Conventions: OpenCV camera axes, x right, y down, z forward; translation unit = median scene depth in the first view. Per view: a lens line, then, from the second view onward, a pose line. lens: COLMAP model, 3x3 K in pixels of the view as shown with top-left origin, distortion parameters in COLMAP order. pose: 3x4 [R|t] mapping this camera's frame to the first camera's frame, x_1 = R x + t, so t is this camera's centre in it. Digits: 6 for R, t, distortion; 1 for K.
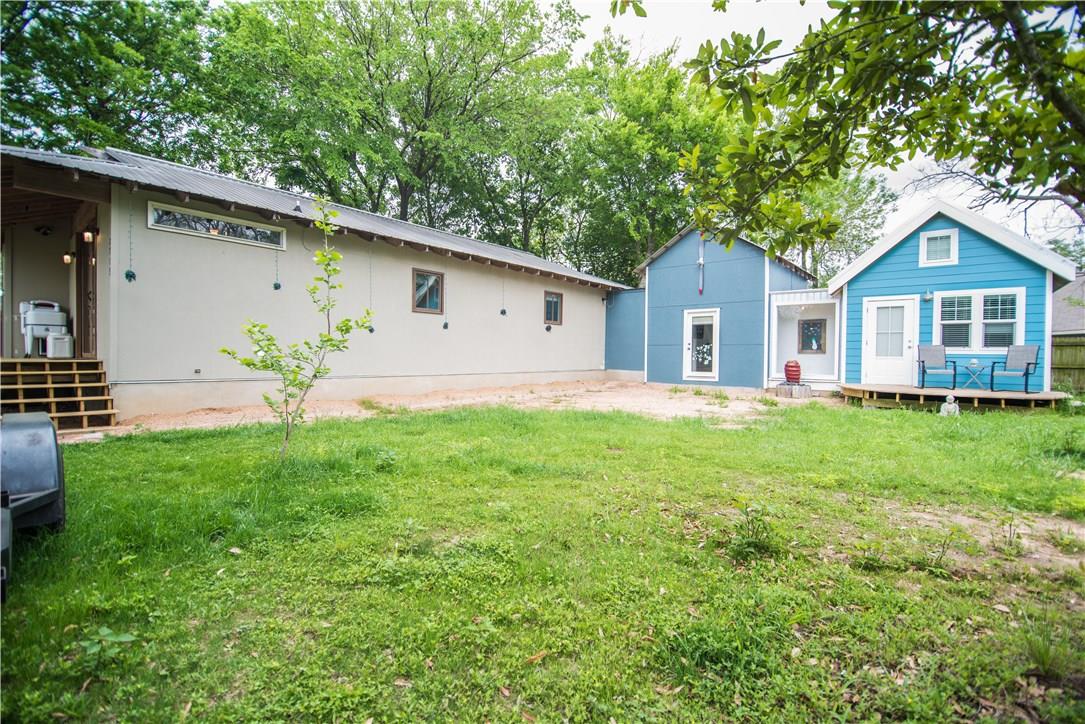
lens RADIAL K [[486.0, 0, 543.5], [0, 486.0, 362.9], [0, 0, 1]] dist [-0.001813, -0.000805]
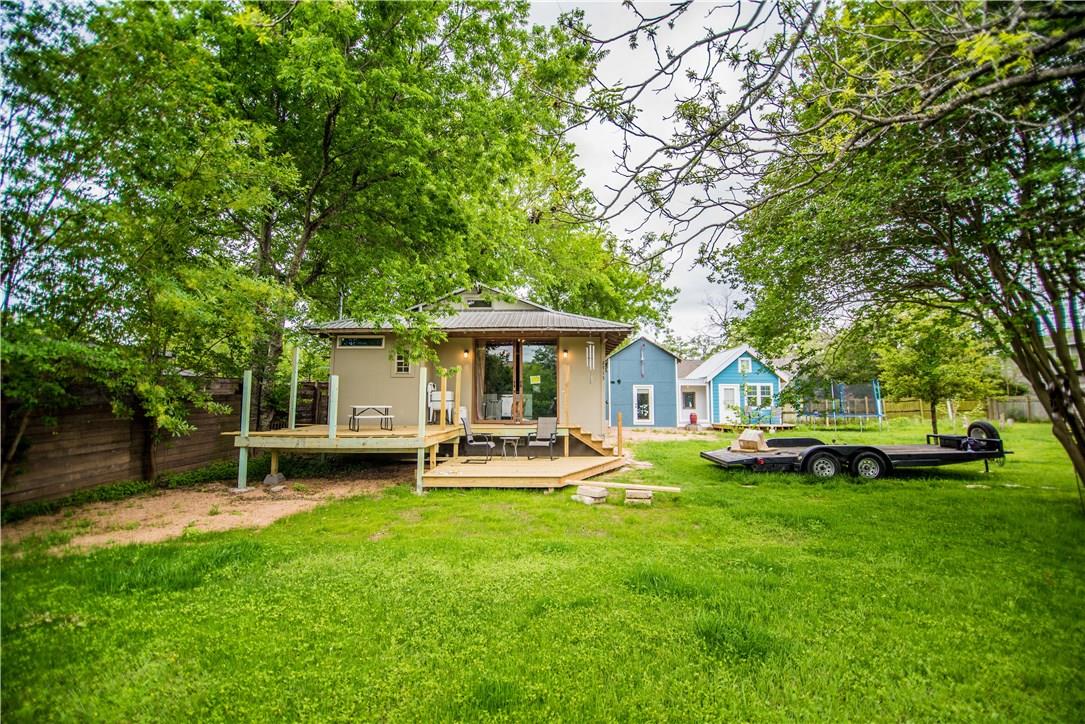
lens RADIAL K [[486.0, 0, 541.5], [0, 486.0, 358.5], [0, 0, 1]] dist [-0.001813, -0.000805]
pose [[0.794830, 0.049383, 0.604820, -1.089642], [0.014259, 0.994888, -0.099970, -0.033214], [-0.606665, 0.088083, 0.790063, -0.213106]]
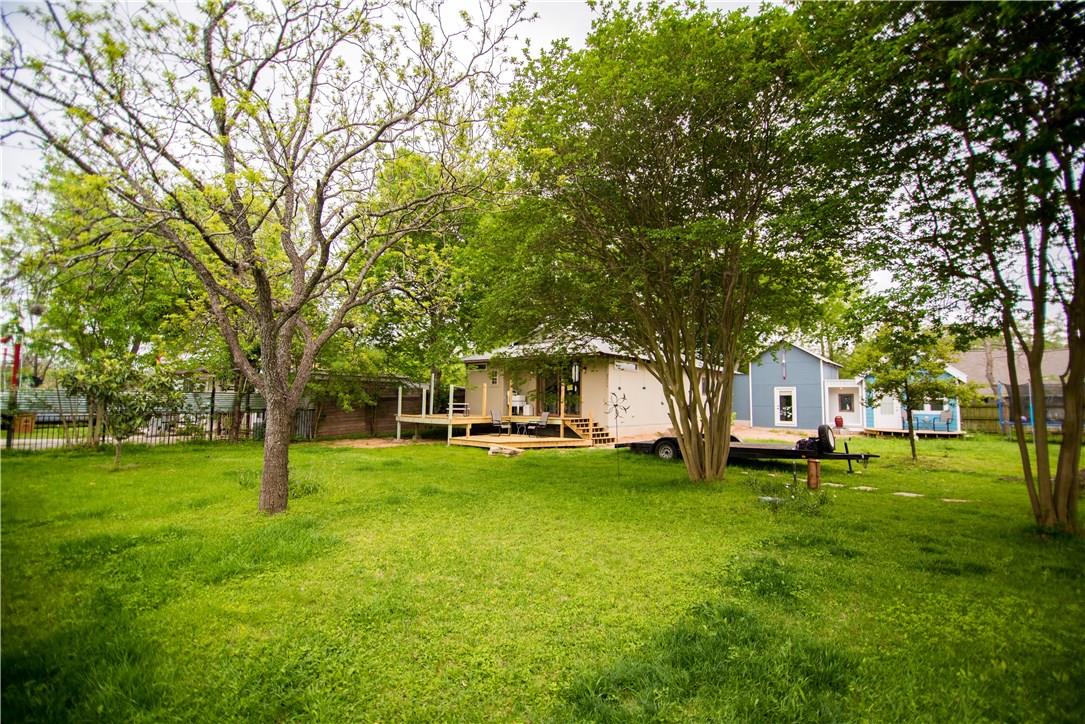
lens RADIAL K [[486.0, 0, 540.5], [0, 486.0, 365.6], [0, 0, 1]] dist [-0.001813, -0.000805]
pose [[0.999987, 0.003697, -0.003523, -0.611035], [-0.003993, 0.996112, -0.088000, -0.026495], [0.003184, 0.088013, 0.996114, -0.871874]]
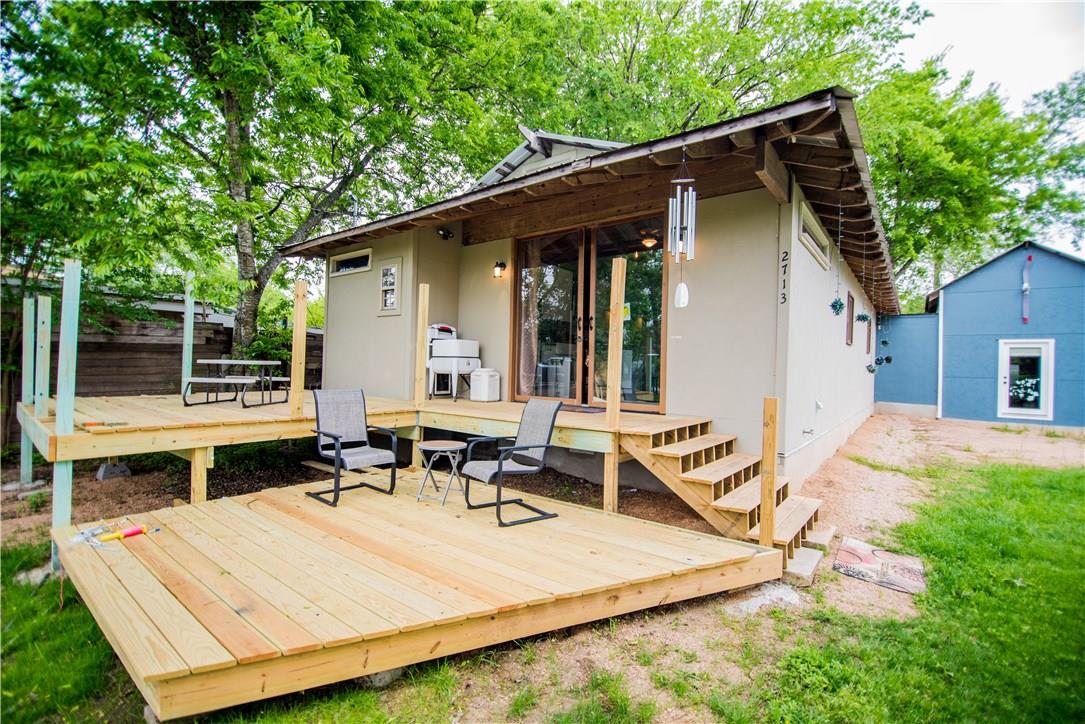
lens RADIAL K [[486.0, 0, 539.1], [0, 486.0, 366.9], [0, 0, 1]] dist [-0.001813, -0.000805]
pose [[0.999632, 0.015224, 0.022455, -0.609485], [-0.014844, 0.999745, -0.016994, -0.031234], [-0.022708, 0.016654, 0.999603, 0.119848]]
